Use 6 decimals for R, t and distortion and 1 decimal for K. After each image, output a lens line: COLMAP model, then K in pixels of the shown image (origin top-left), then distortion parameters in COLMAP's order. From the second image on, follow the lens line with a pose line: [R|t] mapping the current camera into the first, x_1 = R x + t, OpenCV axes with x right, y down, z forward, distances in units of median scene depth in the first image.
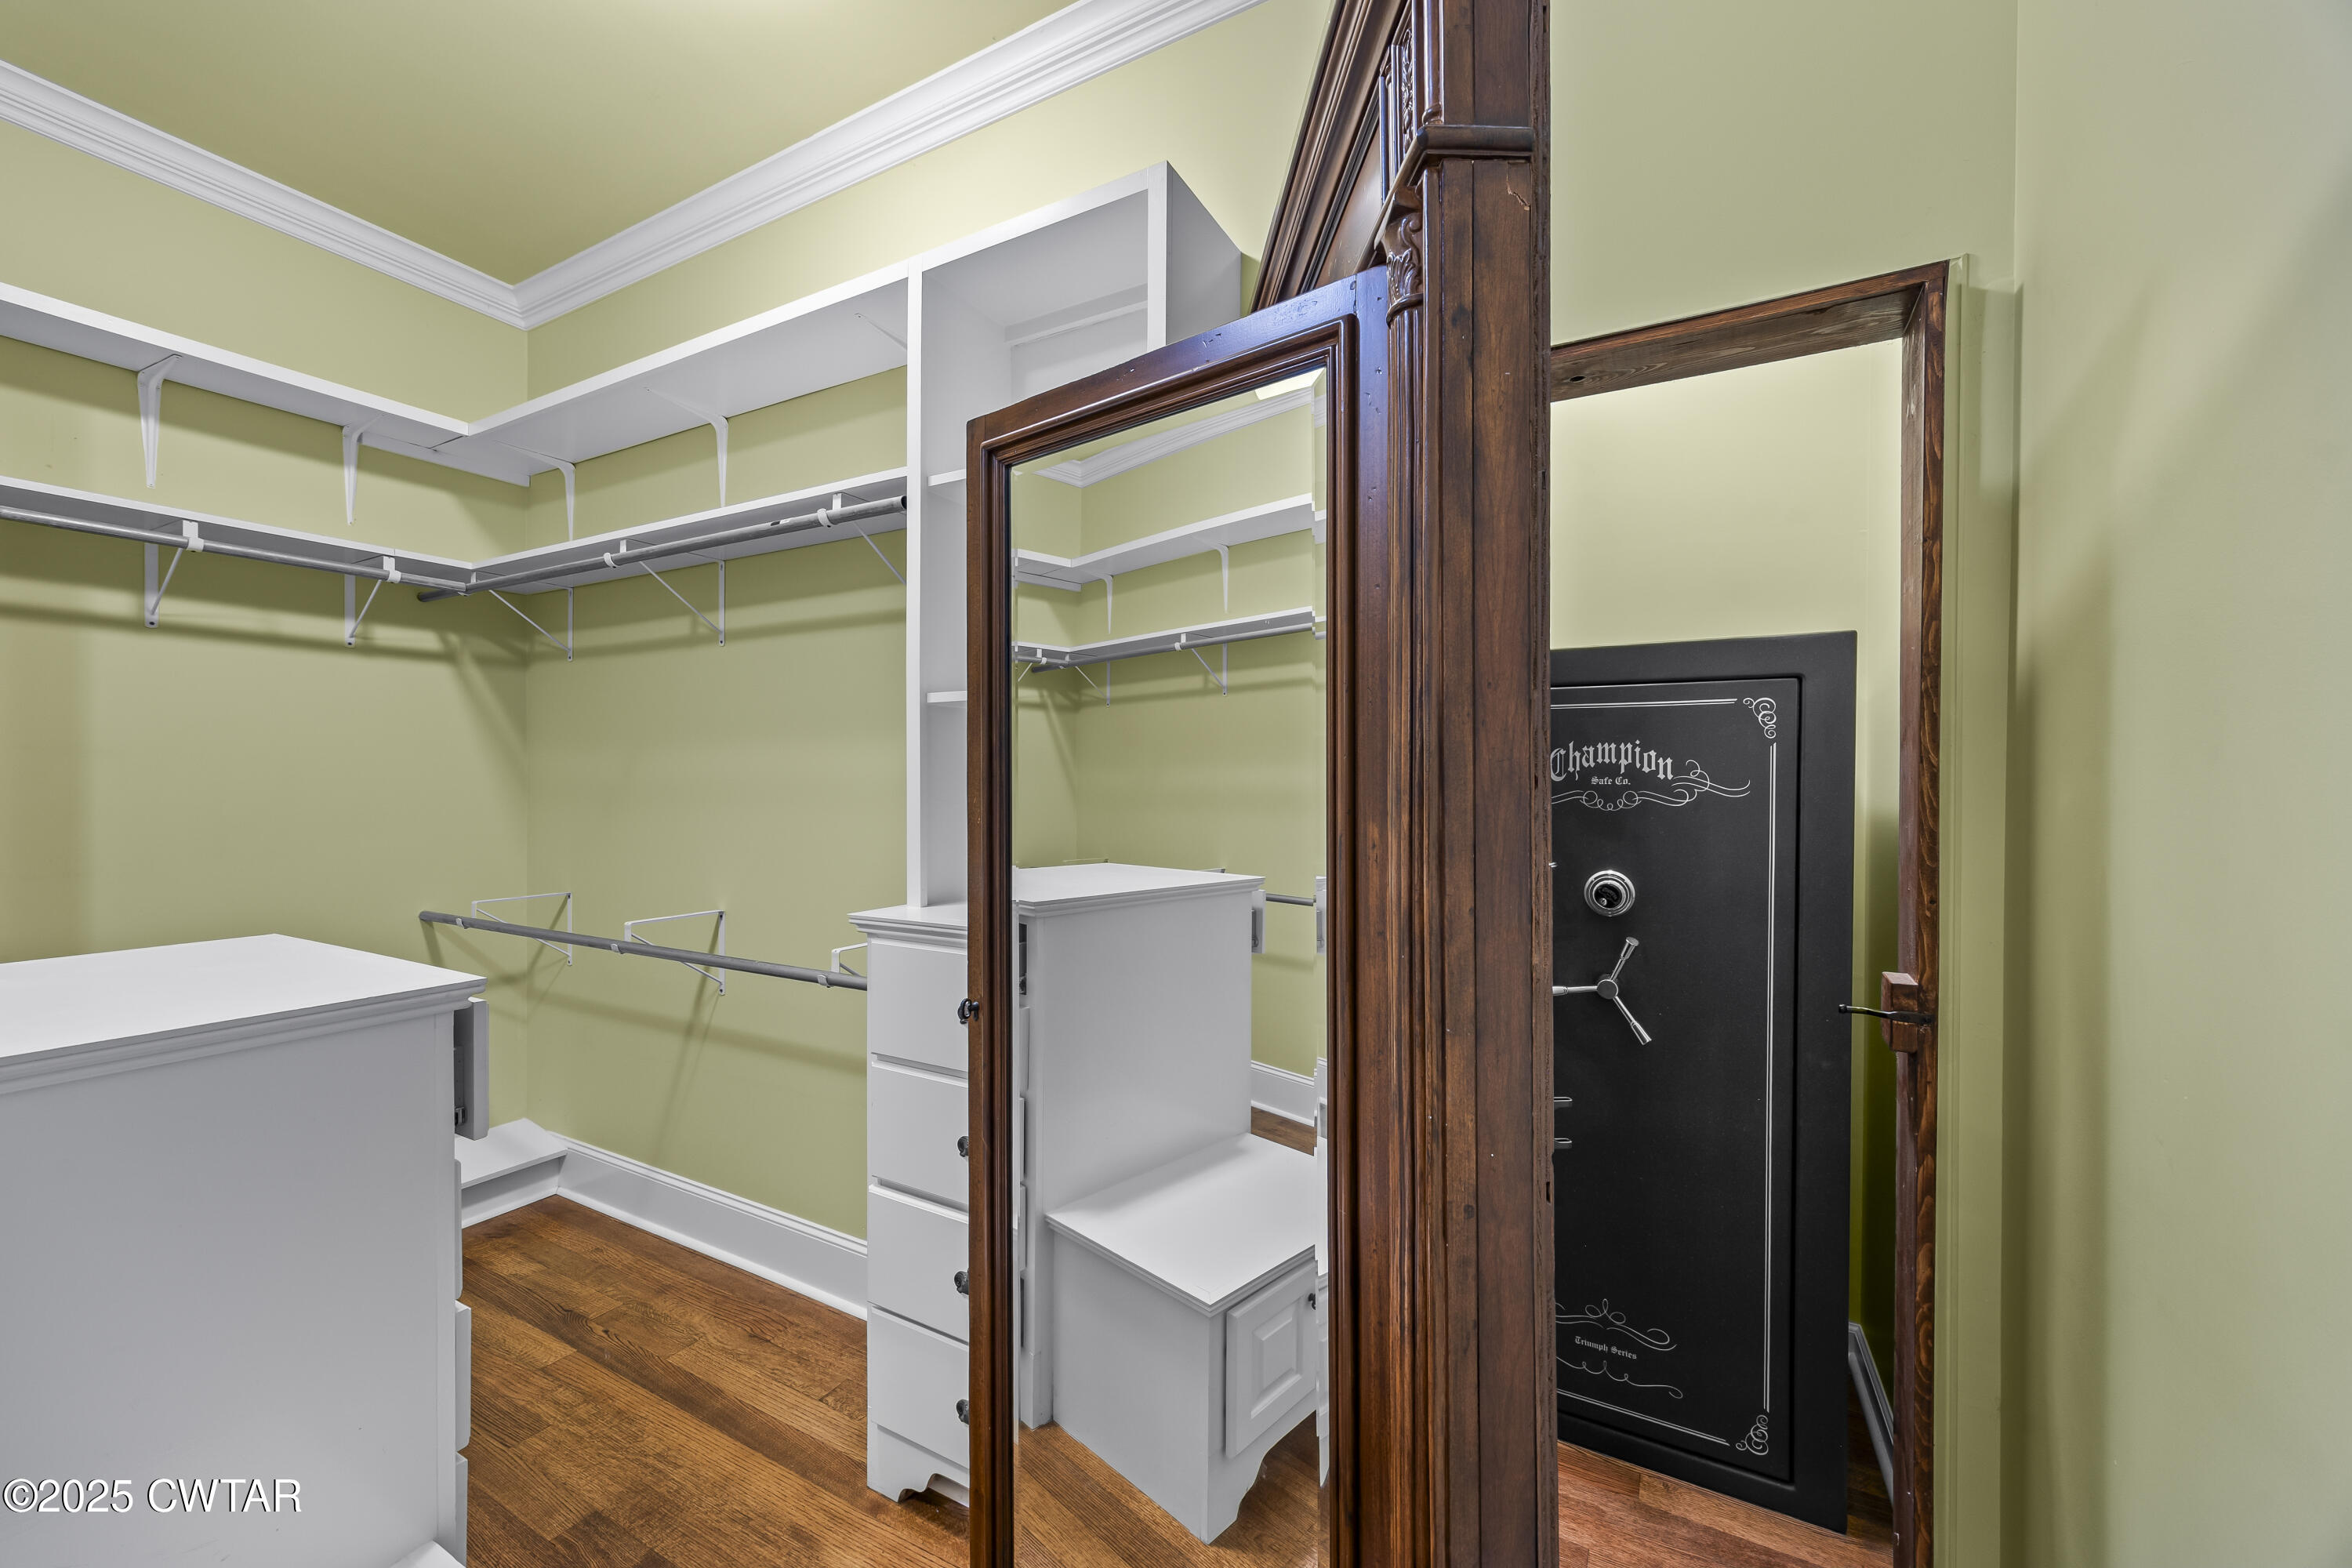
lens RADIAL K [[909.8, 0, 1170.9], [0, 909.8, 793.0], [0, 0, 1]] dist [-0.000148, 0.000269]
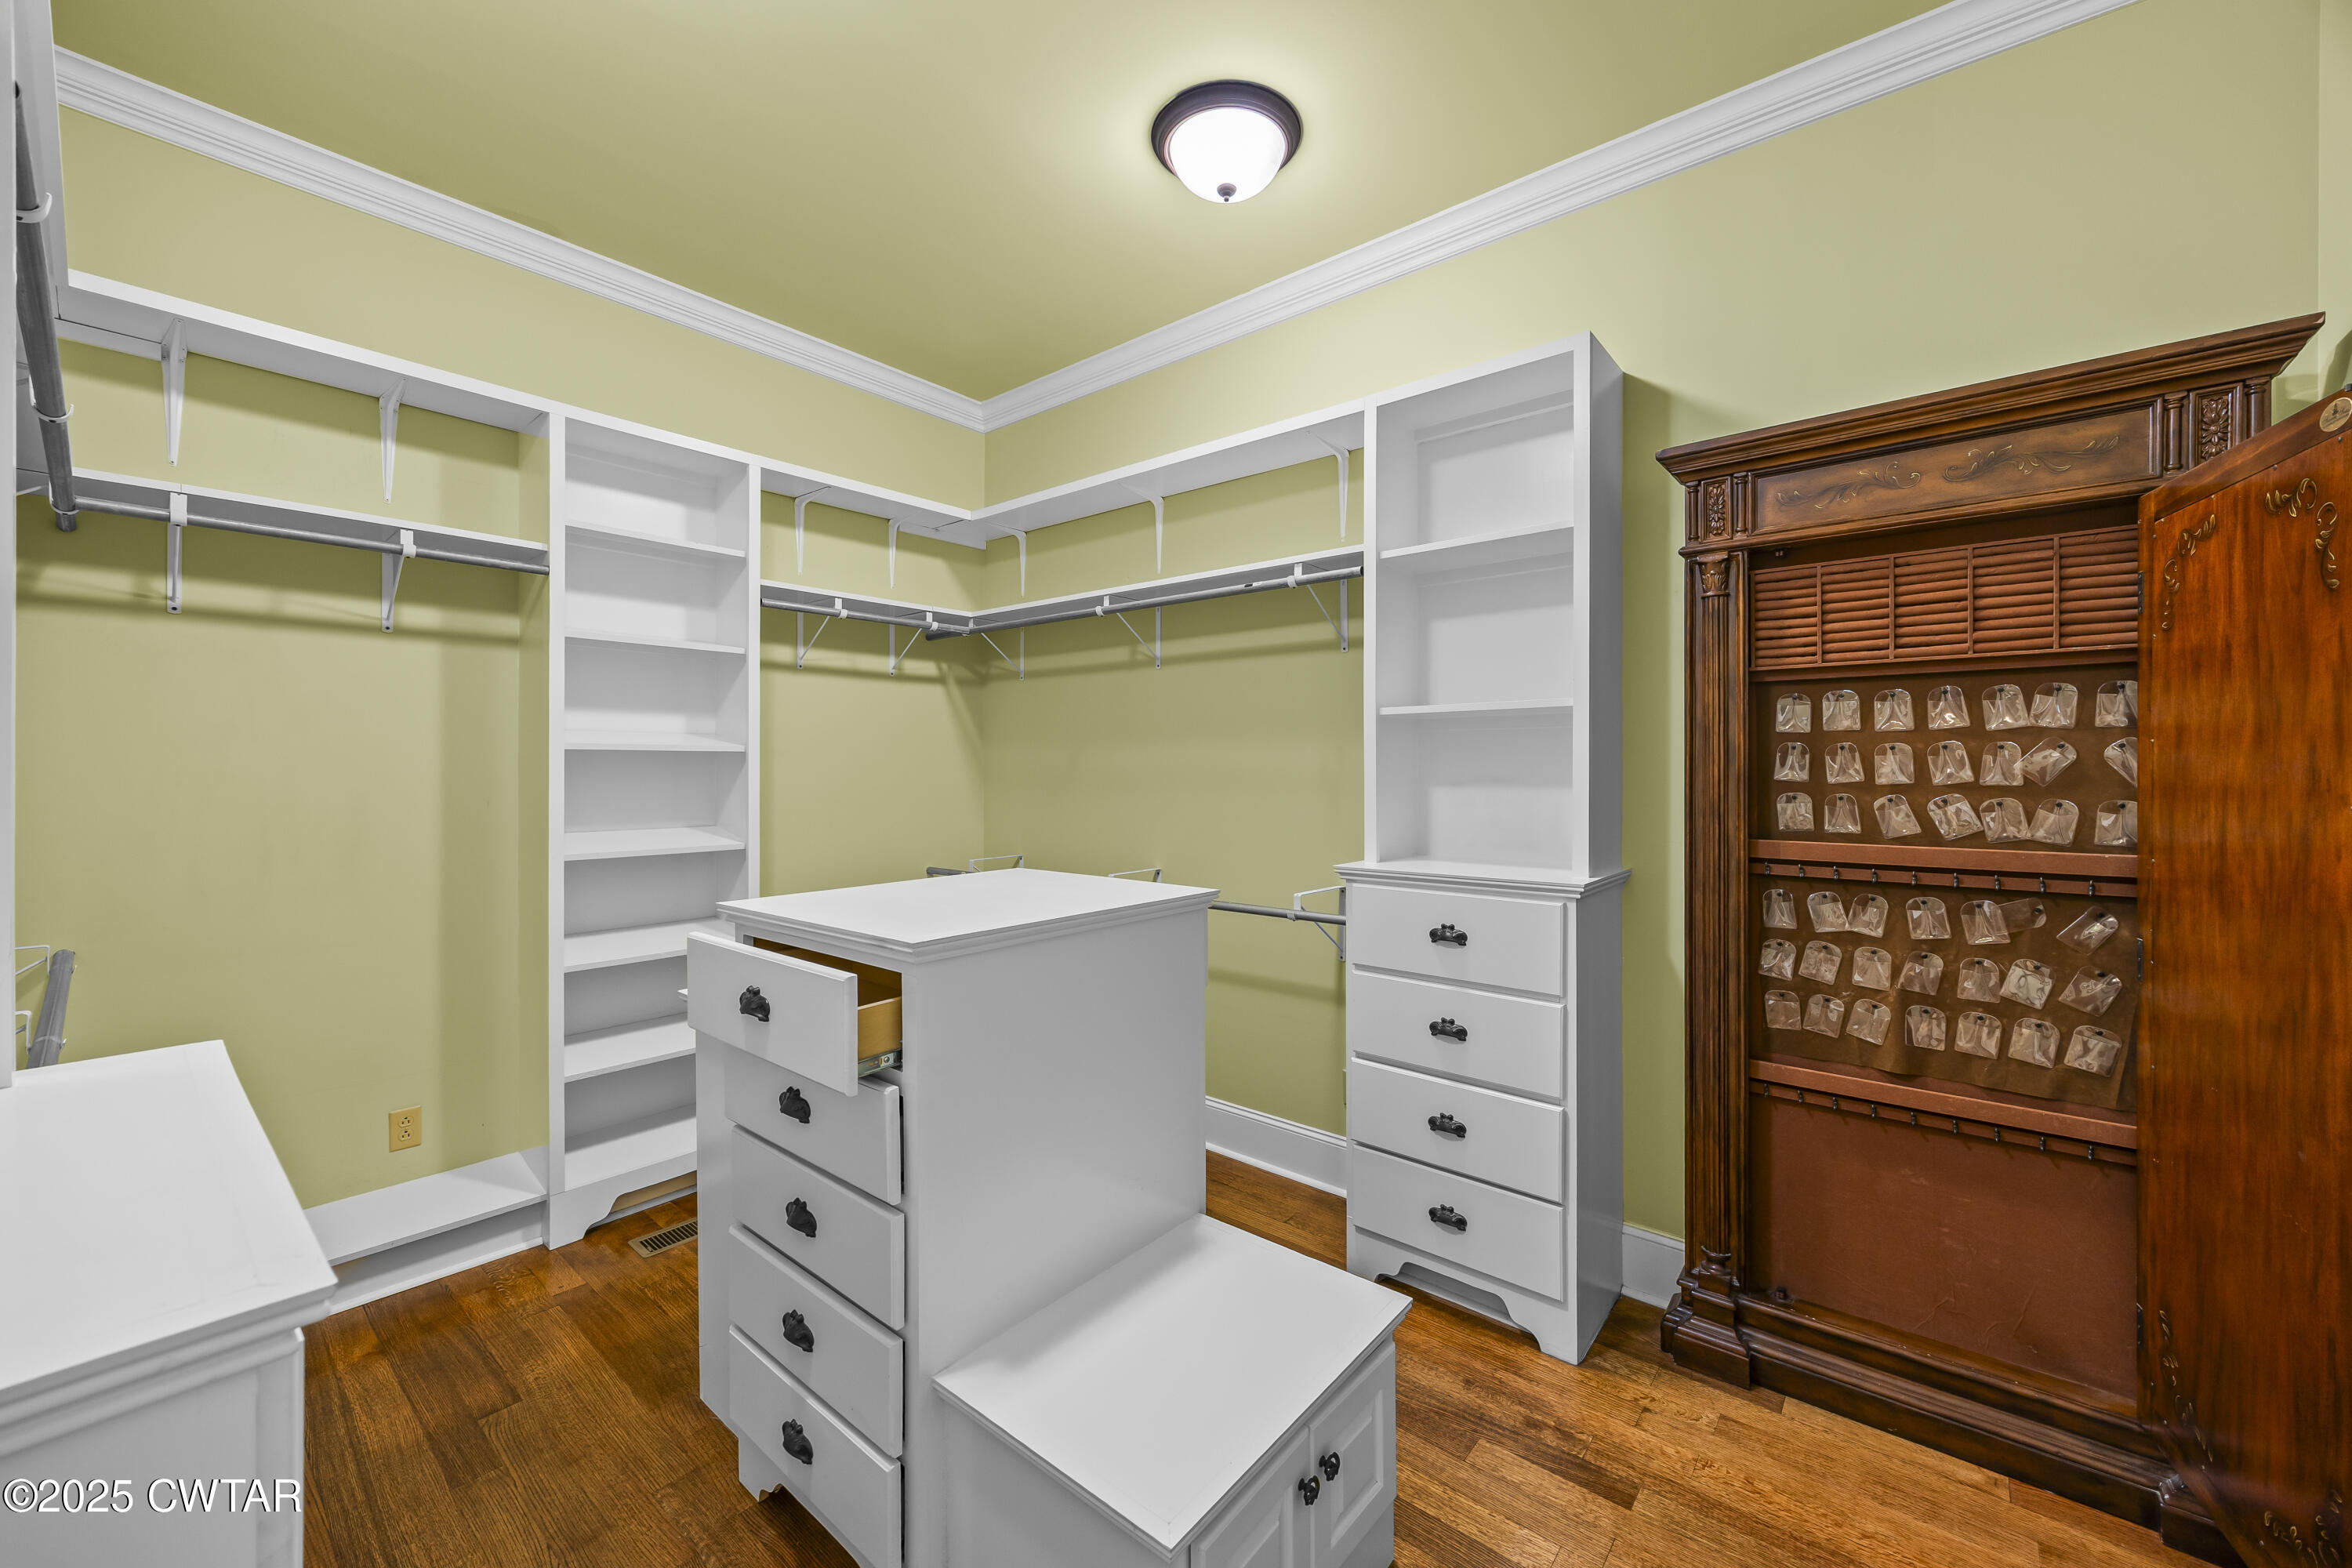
lens RADIAL K [[909.8, 0, 1176.9], [0, 909.8, 771.1], [0, 0, 1]] dist [-0.000148, 0.000269]
pose [[0.980430, -0.006149, -0.196774, -0.201501], [0.004984, 0.999967, -0.006413, -0.003667], [0.196807, 0.005307, 0.980428, -0.284826]]
